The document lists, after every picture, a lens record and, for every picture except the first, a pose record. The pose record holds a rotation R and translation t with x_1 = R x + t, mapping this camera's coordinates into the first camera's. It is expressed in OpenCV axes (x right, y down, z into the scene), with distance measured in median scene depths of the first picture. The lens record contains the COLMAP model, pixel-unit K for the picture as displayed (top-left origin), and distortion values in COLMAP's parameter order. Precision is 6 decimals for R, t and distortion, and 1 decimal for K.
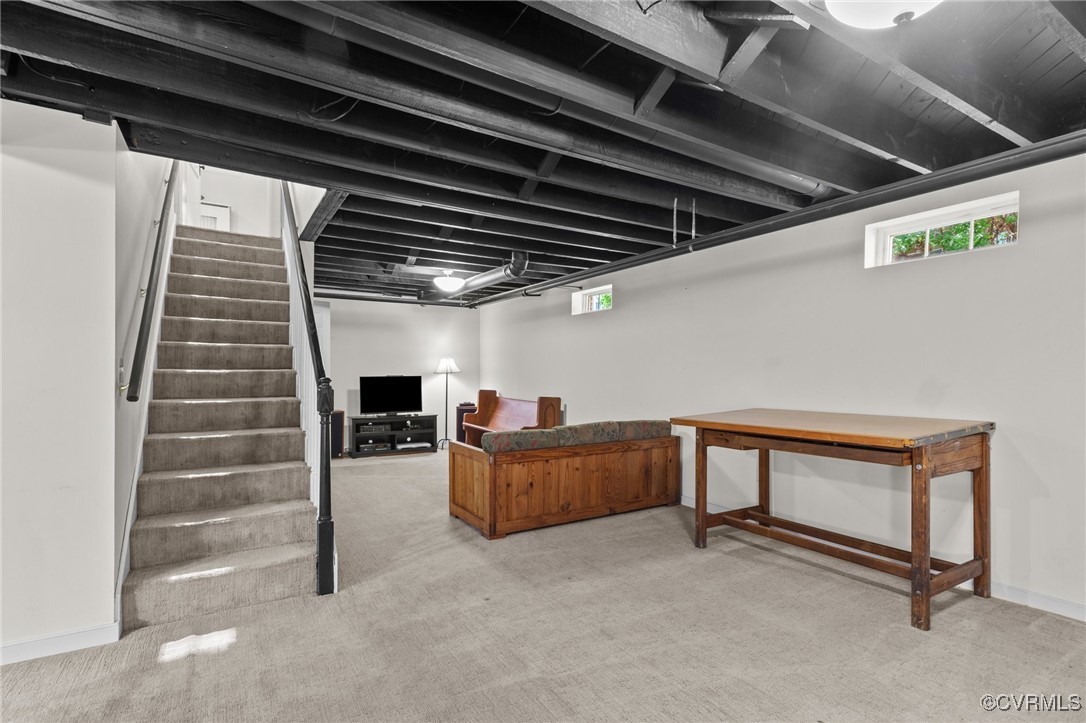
lens RADIAL K [[527.4, 0, 546.3], [0, 527.4, 374.3], [0, 0, 1]] dist [0.001718, 0.000915]
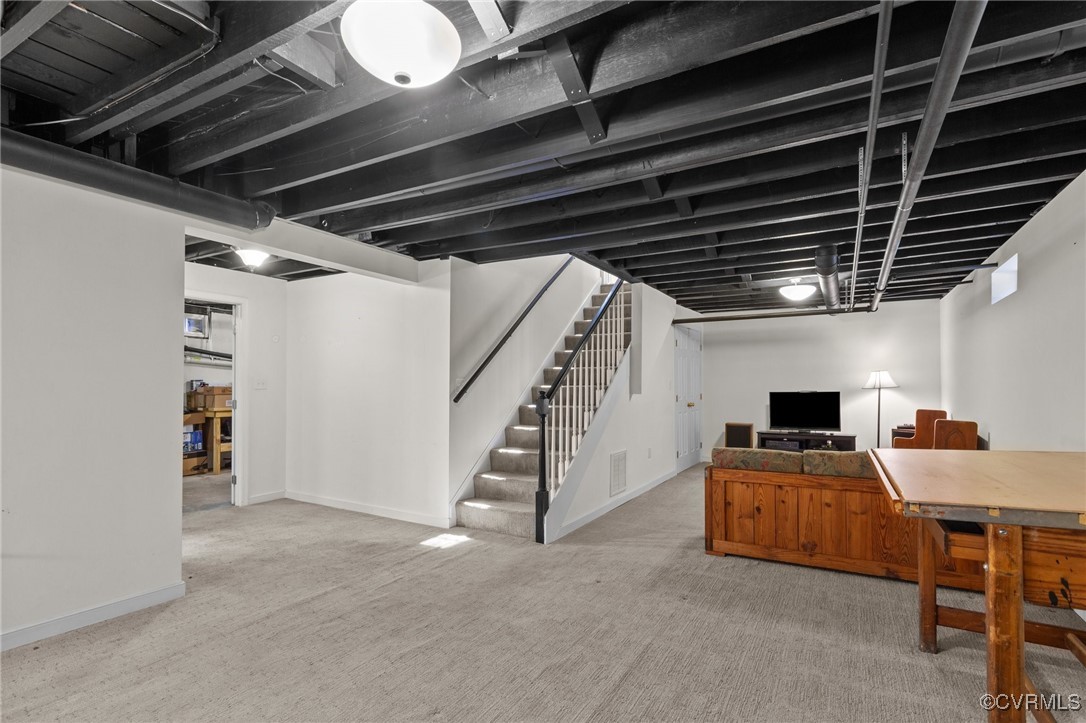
lens RADIAL K [[527.4, 0, 546.3], [0, 527.4, 374.3], [0, 0, 1]] dist [0.001718, 0.000915]
pose [[0.472183, -0.025763, -0.881124, 0.582173], [-0.002895, 0.999522, -0.030777, 0.004808], [0.881496, 0.017083, 0.471882, 0.231693]]
